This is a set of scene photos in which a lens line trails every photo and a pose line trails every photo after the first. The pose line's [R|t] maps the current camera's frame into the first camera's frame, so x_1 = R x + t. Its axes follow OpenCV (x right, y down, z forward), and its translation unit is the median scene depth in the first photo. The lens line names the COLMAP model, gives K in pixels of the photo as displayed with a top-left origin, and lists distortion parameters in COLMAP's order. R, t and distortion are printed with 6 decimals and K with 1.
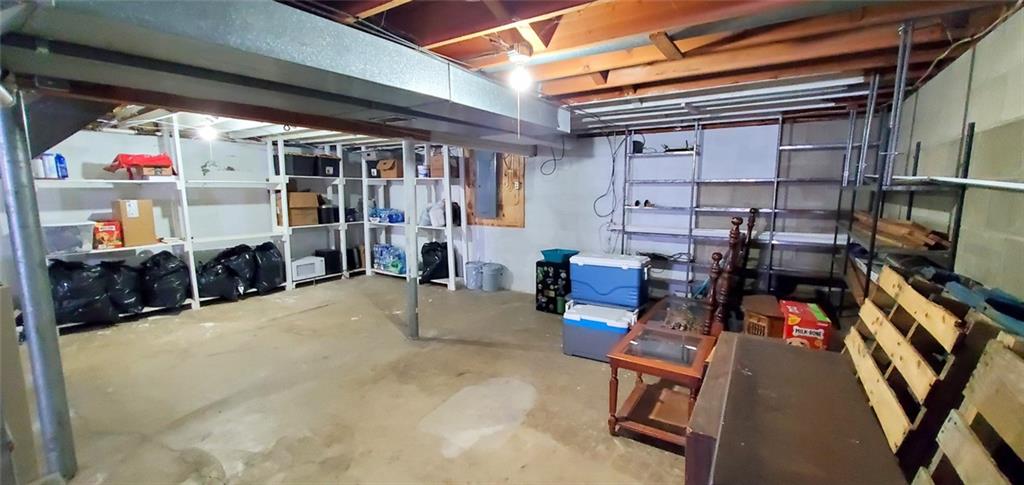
lens RADIAL K [[409.8, 0, 515.3], [0, 409.8, 245.8], [0, 0, 1]] dist [-0.013850, 0.000308]
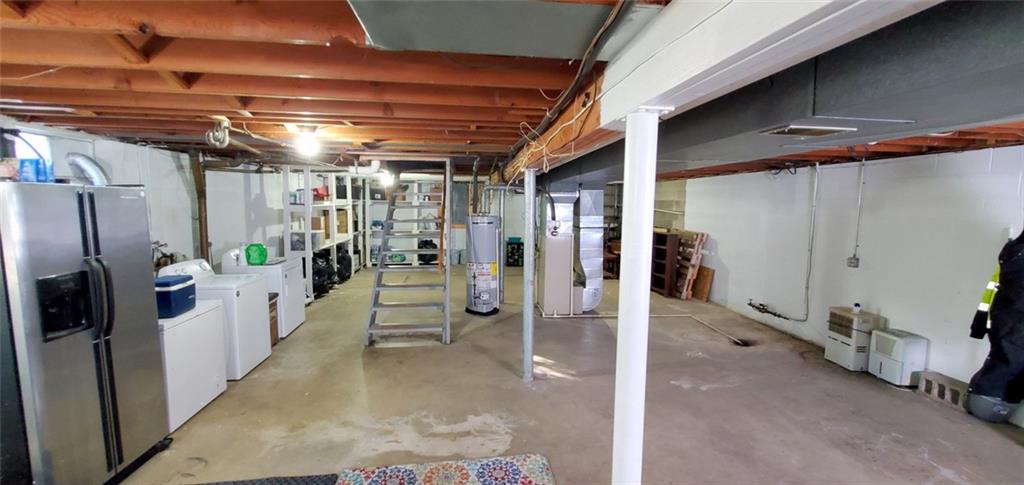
lens RADIAL K [[409.8, 0, 515.3], [0, 409.8, 245.8], [0, 0, 1]] dist [-0.013850, 0.000308]
pose [[0.767157, -0.056978, 0.638924, -1.056839], [0.074446, 0.997225, -0.000456, 0.047294], [-0.637125, 0.047915, 0.769270, -0.540018]]
